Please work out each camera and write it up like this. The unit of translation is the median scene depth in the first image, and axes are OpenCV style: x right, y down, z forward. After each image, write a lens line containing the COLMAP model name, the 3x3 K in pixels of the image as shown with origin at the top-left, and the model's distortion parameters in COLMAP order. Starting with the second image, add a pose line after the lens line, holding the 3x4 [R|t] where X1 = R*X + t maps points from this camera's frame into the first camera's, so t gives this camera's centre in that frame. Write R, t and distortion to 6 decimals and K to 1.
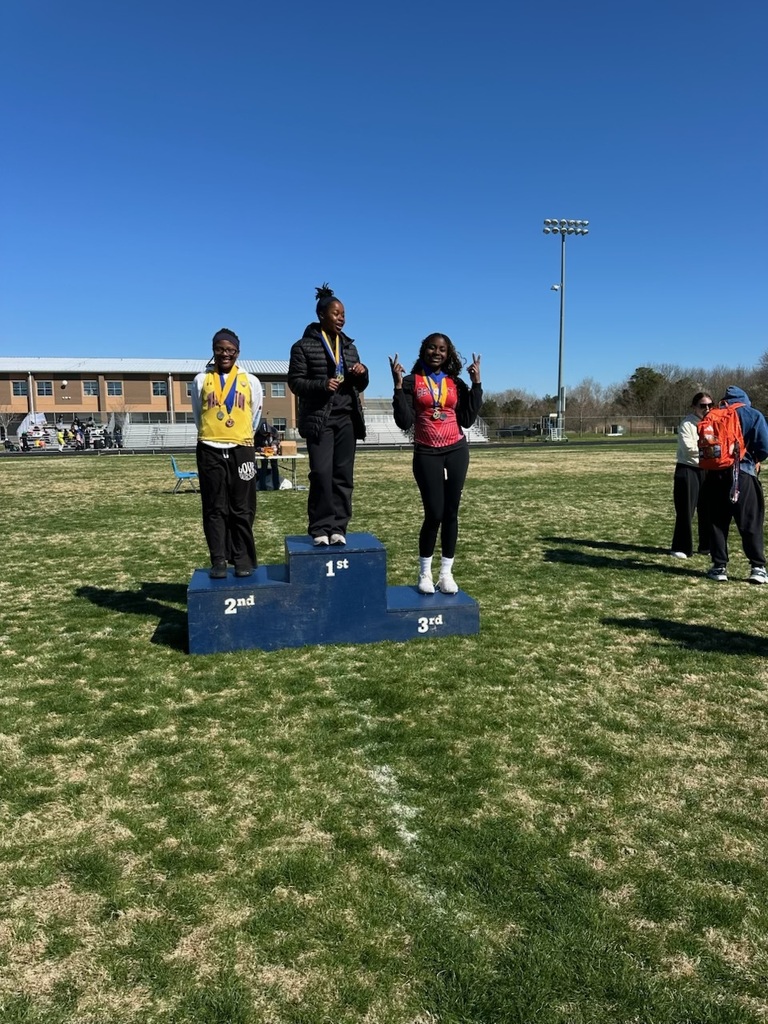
lens RADIAL K [[717.5, 0, 384.0], [0, 717.5, 512.0], [0, 0, 1]] dist [0.120583, -0.145125]
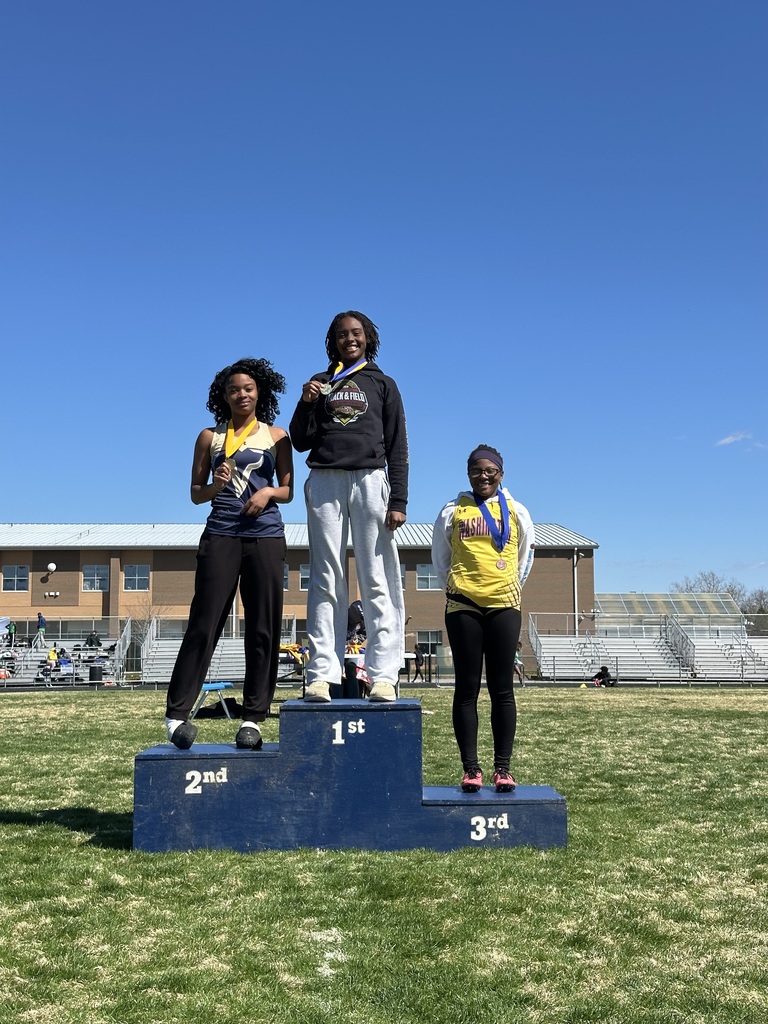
lens RADIAL K [[1431.7, 0, 384.0], [0, 1431.7, 512.0], [0, 0, 1]] dist [0.236073, -0.502345]
pose [[0.983361, -0.009121, -0.181431, 0.222975], [-0.030116, 0.976733, -0.212335, 0.166474], [0.179146, 0.214266, 0.960207, -0.360370]]
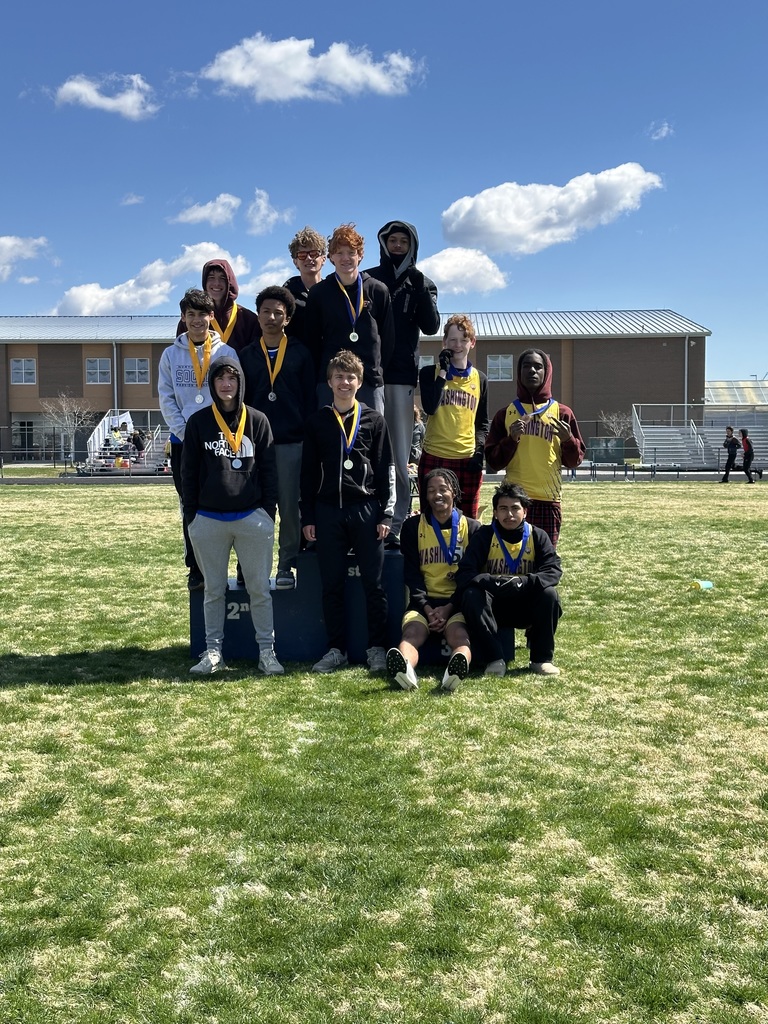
lens RADIAL K [[1420.4, 0, 361.4], [0, 1420.4, 591.2], [0, 0, 1]] dist [0.269412, 0.009054]
pose [[0.961107, 0.036075, -0.273810, 0.443825], [-0.039050, 0.999223, -0.005421, 0.108681], [0.273402, 0.015902, 0.961769, -0.709751]]
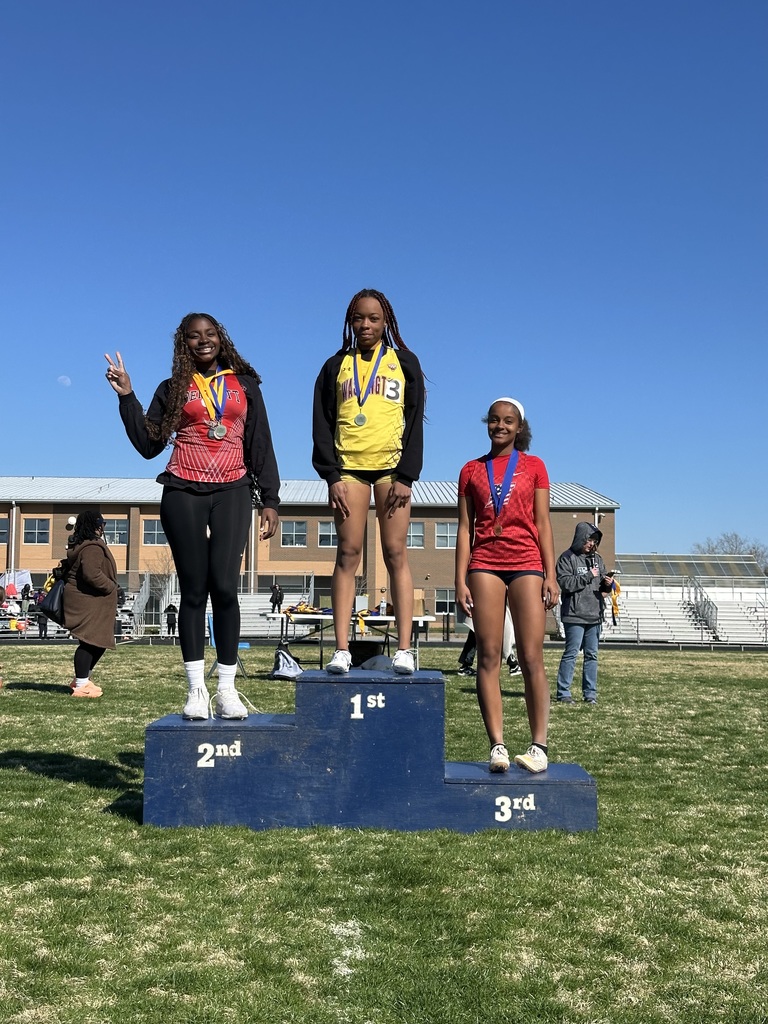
lens RADIAL K [[1435.7, 0, 360.9], [0, 1435.7, 512.4], [0, 0, 1]] dist [0.237869, -0.518730]
pose [[0.977649, 0.007967, -0.210092, 0.206723], [-0.047035, 0.982242, -0.181627, 0.146070], [0.204914, 0.187450, 0.960663, -0.297732]]
